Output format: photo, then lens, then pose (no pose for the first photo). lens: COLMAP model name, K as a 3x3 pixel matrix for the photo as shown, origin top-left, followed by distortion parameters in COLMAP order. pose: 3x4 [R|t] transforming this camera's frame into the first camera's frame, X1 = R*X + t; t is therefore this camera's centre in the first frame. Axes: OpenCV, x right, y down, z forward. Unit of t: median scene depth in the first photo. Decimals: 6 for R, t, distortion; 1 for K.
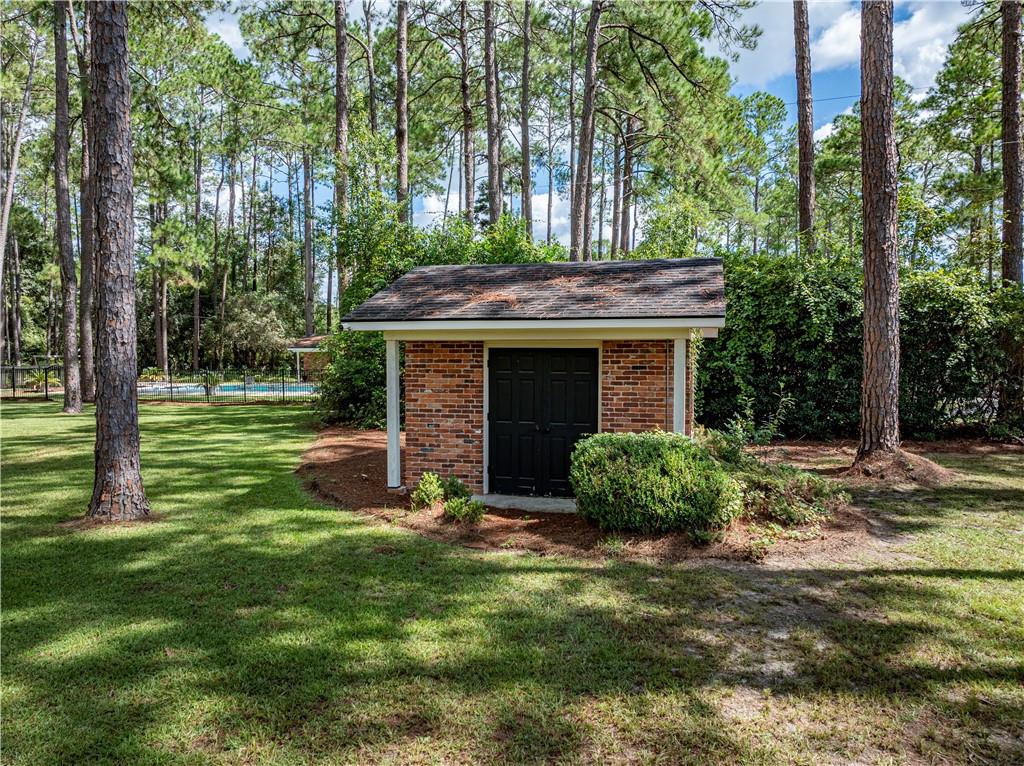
lens RADIAL K [[751.5, 0, 514.9], [0, 751.5, 379.6], [0, 0, 1]] dist [-0.030351, 0.013587]
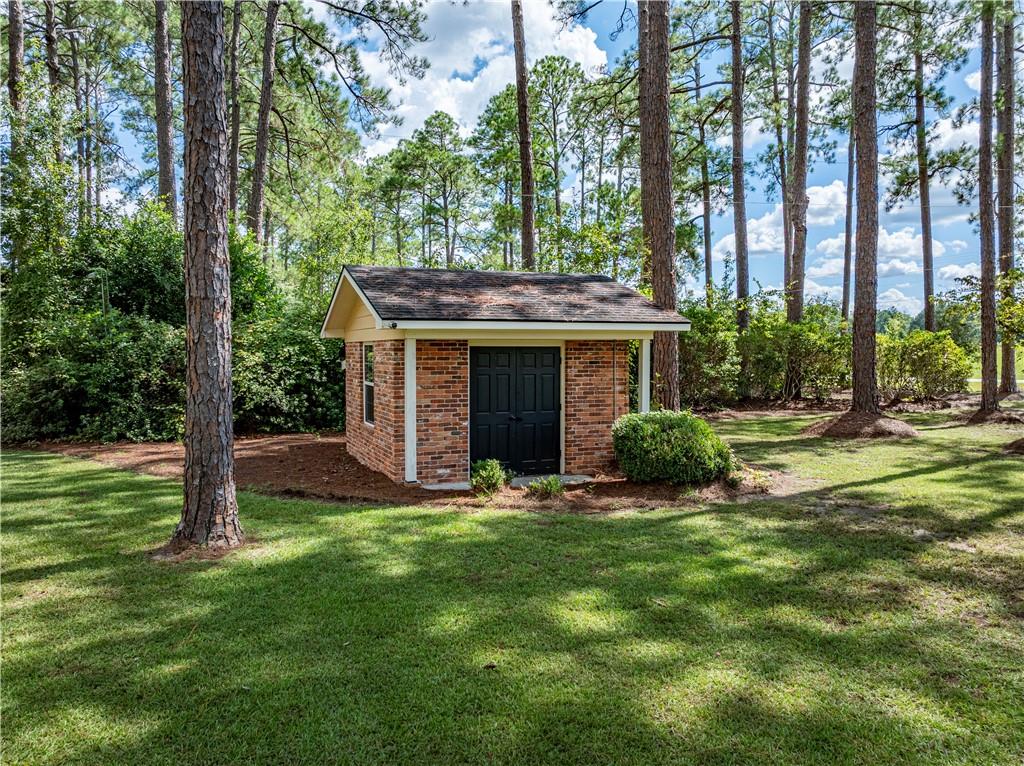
lens RADIAL K [[751.5, 0, 508.0], [0, 751.5, 382.2], [0, 0, 1]] dist [-0.030351, 0.013587]
pose [[0.800203, -0.026785, 0.599130, -0.686328], [0.026157, 0.999610, 0.009753, 0.000616], [-0.599158, 0.007868, 0.800592, 0.098057]]
